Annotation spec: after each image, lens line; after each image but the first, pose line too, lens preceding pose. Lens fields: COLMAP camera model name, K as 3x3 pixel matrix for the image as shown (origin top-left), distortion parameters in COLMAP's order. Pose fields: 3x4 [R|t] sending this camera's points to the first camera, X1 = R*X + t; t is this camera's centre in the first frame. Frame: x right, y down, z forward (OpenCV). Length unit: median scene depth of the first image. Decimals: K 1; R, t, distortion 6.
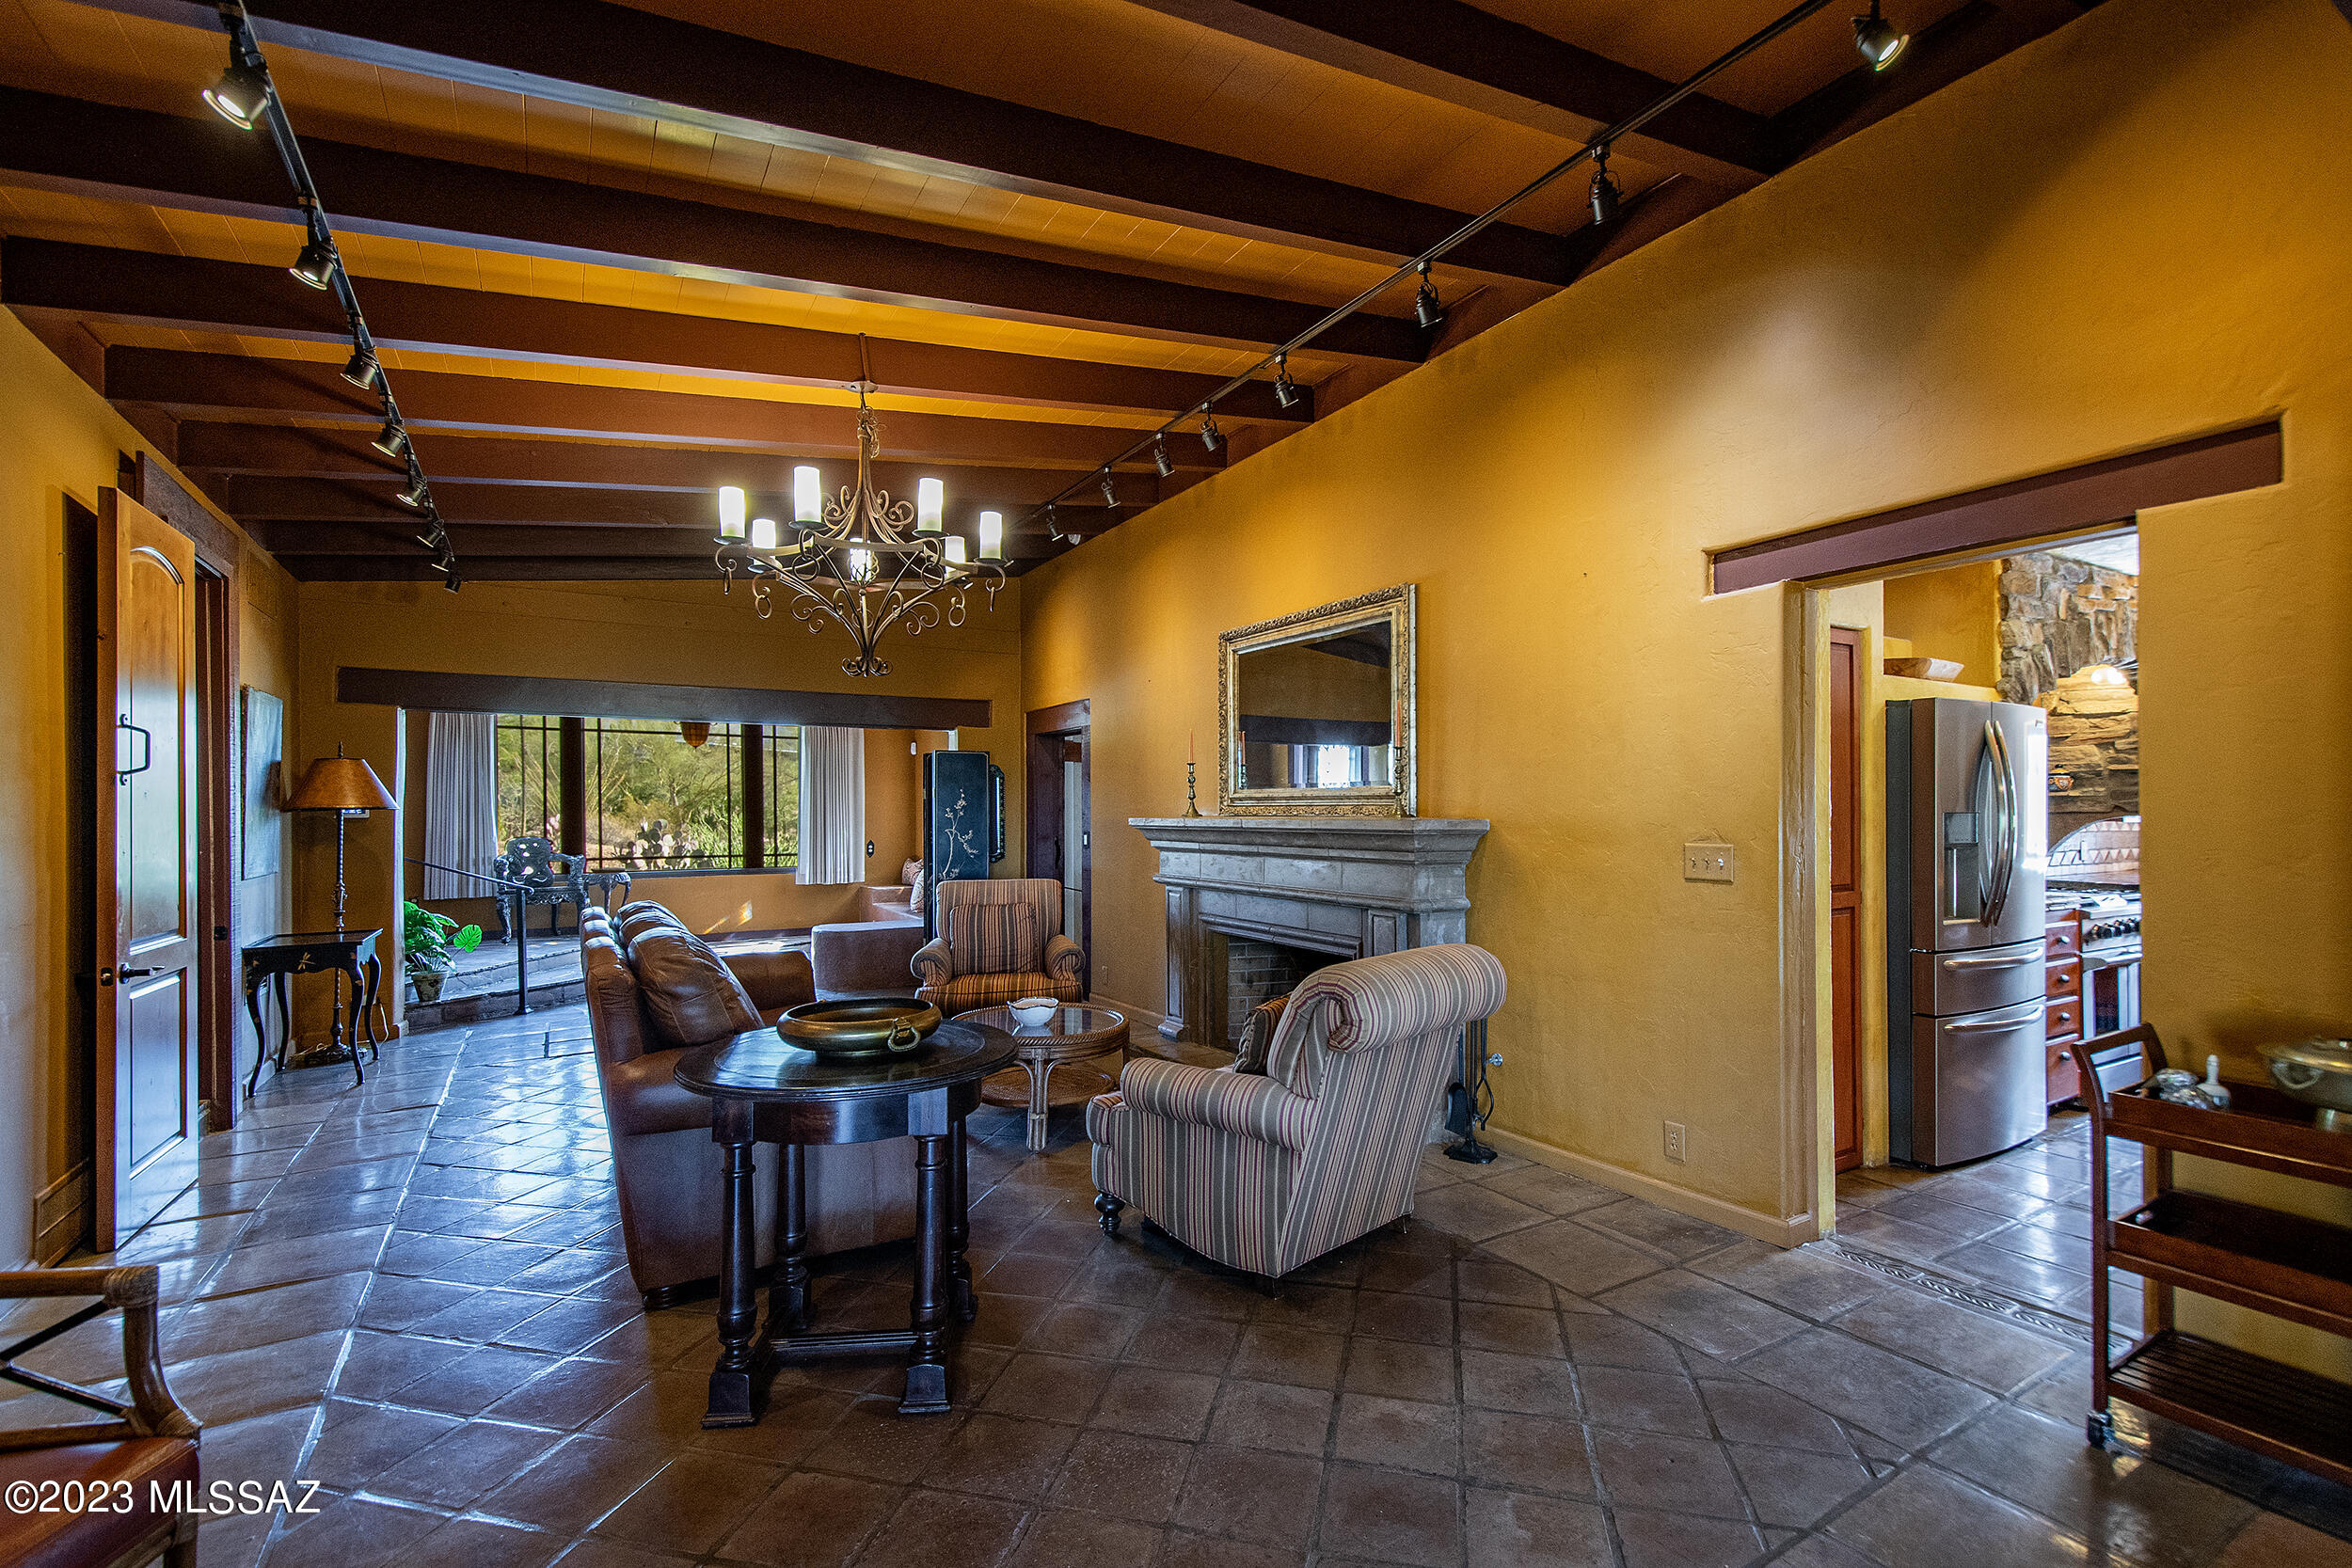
lens RADIAL K [[1073.4, 0, 1190.1], [0, 1073.4, 803.8], [0, 0, 1]] dist [0.013996, -0.003113]
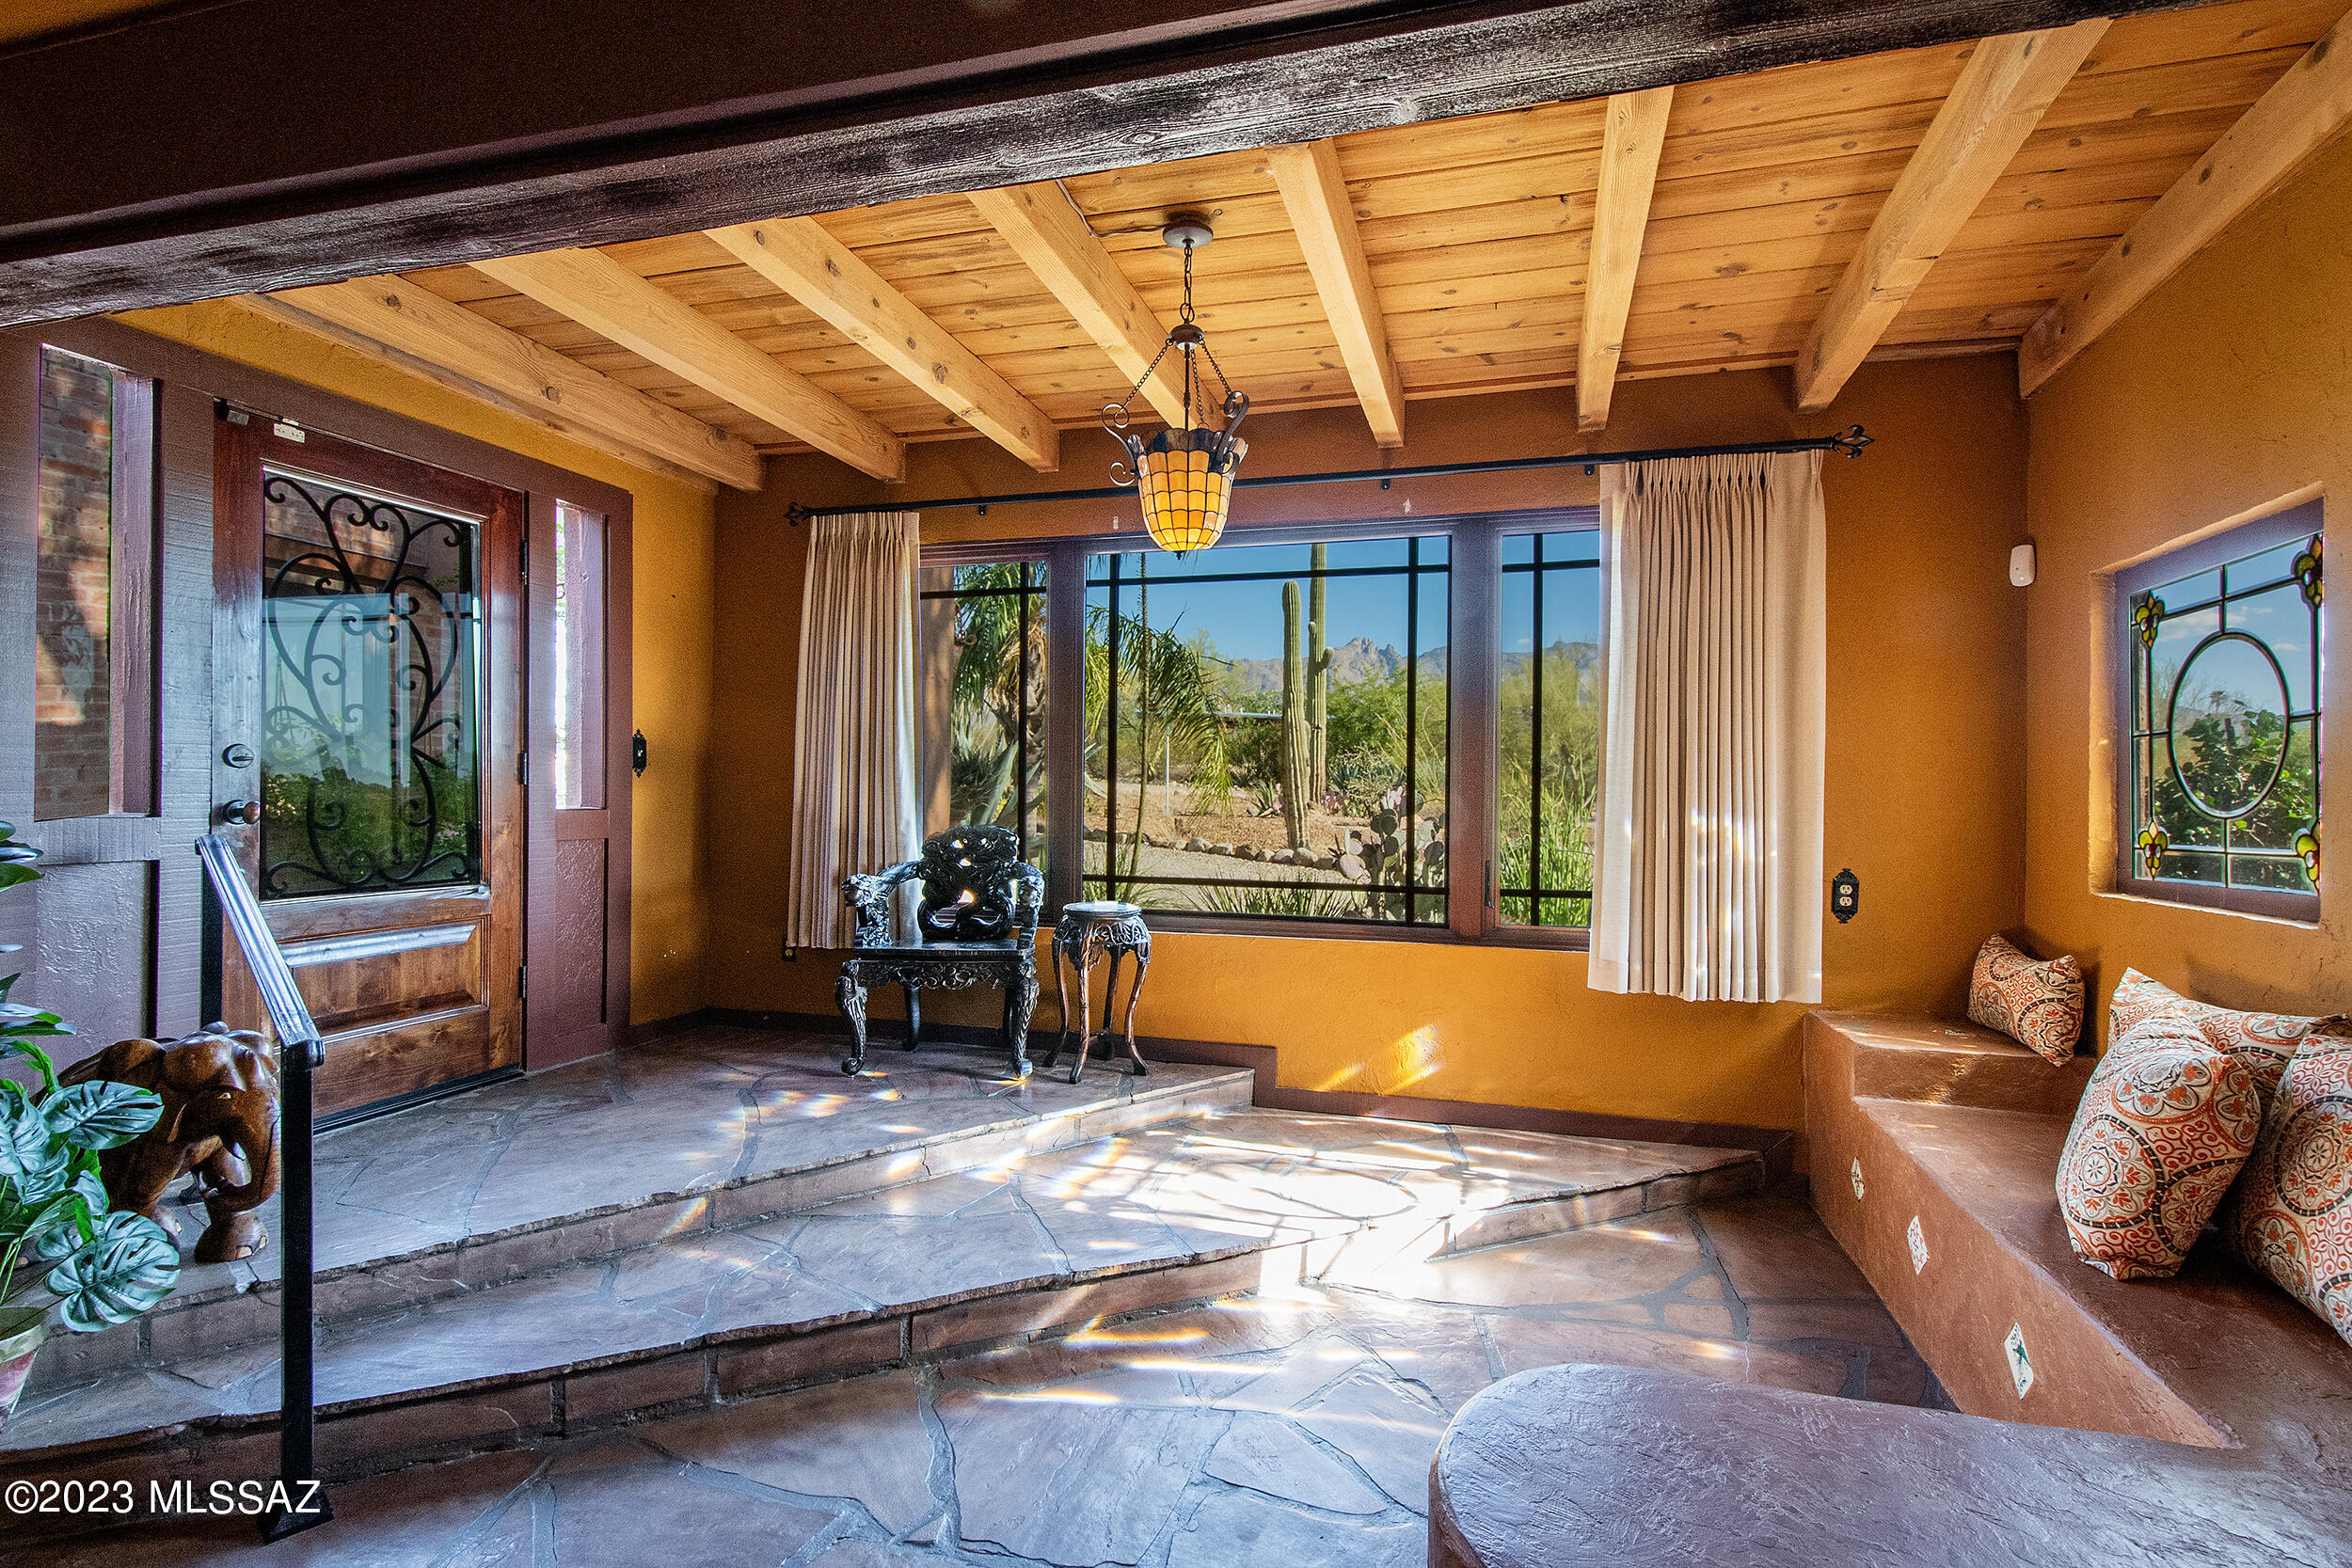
lens RADIAL K [[1073.4, 0, 1166.4], [0, 1073.4, 783.8], [0, 0, 1]] dist [0.013996, -0.003113]
pose [[0.632757, 0.007496, -0.774314, -0.324384], [-0.005541, 0.999971, 0.005152, 0.017484], [0.774330, 0.001031, 0.632781, 1.169163]]
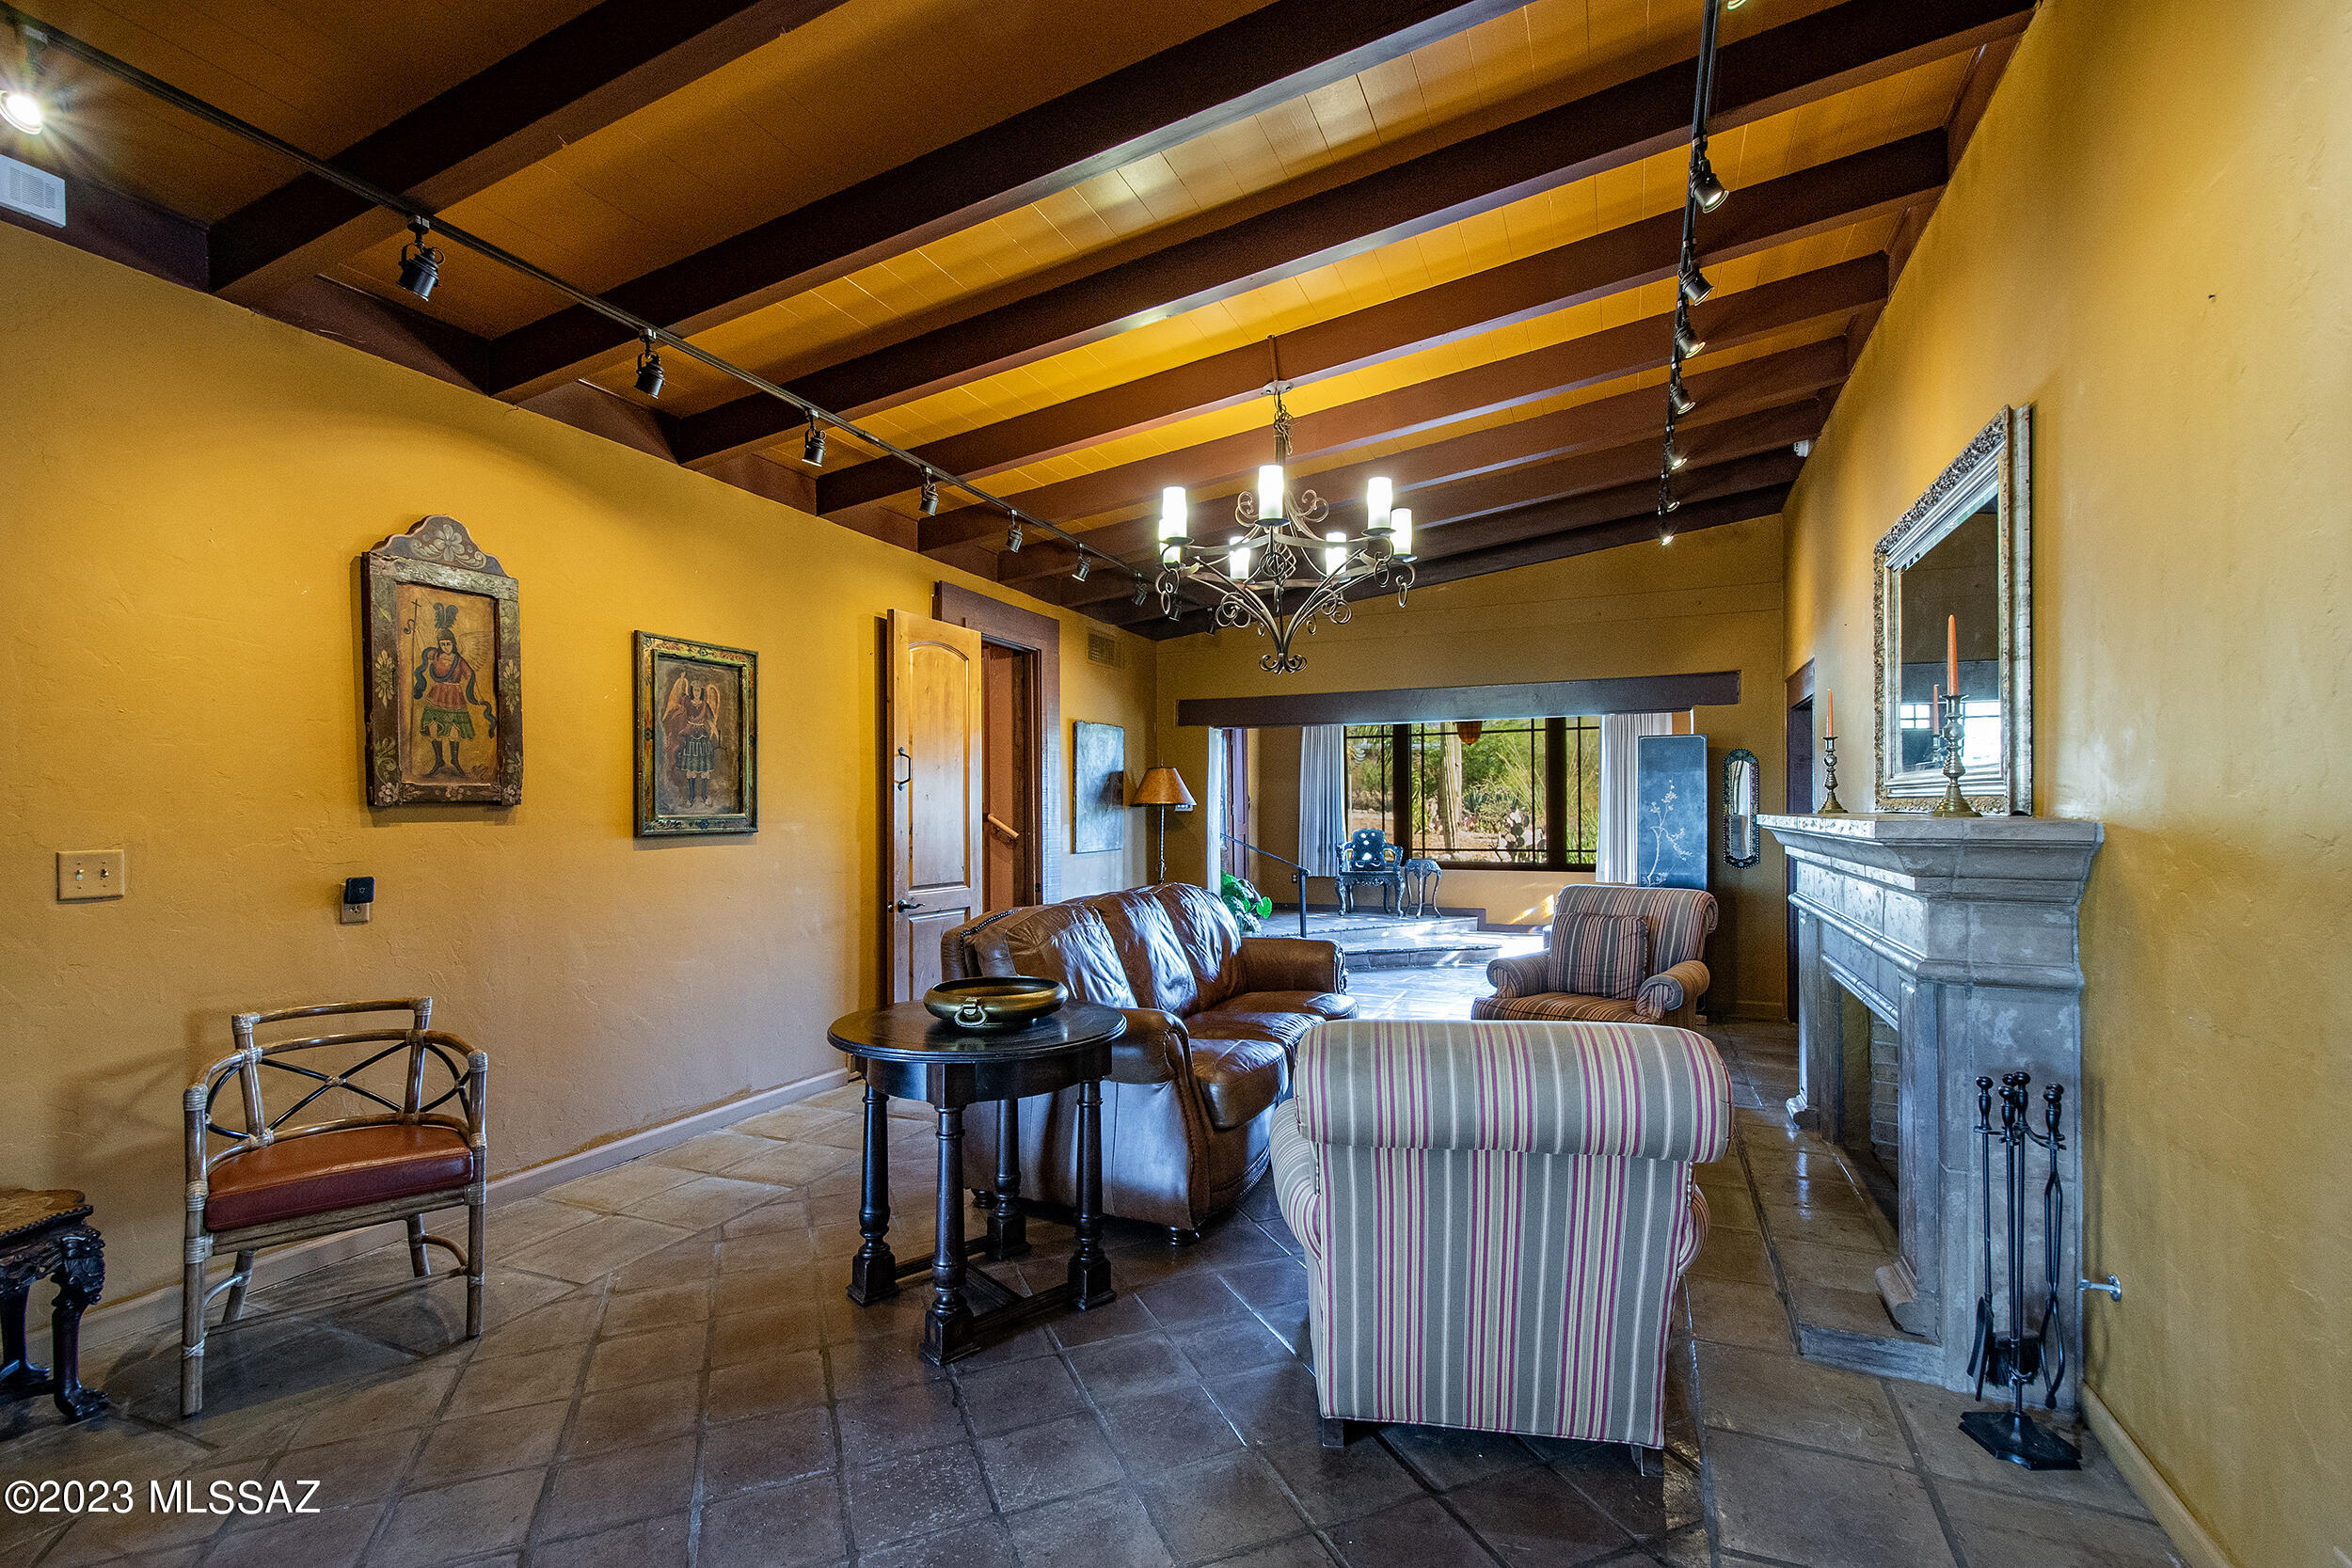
lens RADIAL K [[1073.4, 0, 1181.1], [0, 1073.4, 800.6], [0, 0, 1]] dist [0.013996, -0.003113]
pose [[0.576350, -0.004428, -0.817191, 0.333103], [0.006579, 0.999978, -0.000779, 0.001172], [0.817177, -0.004927, 0.576366, 0.244187]]
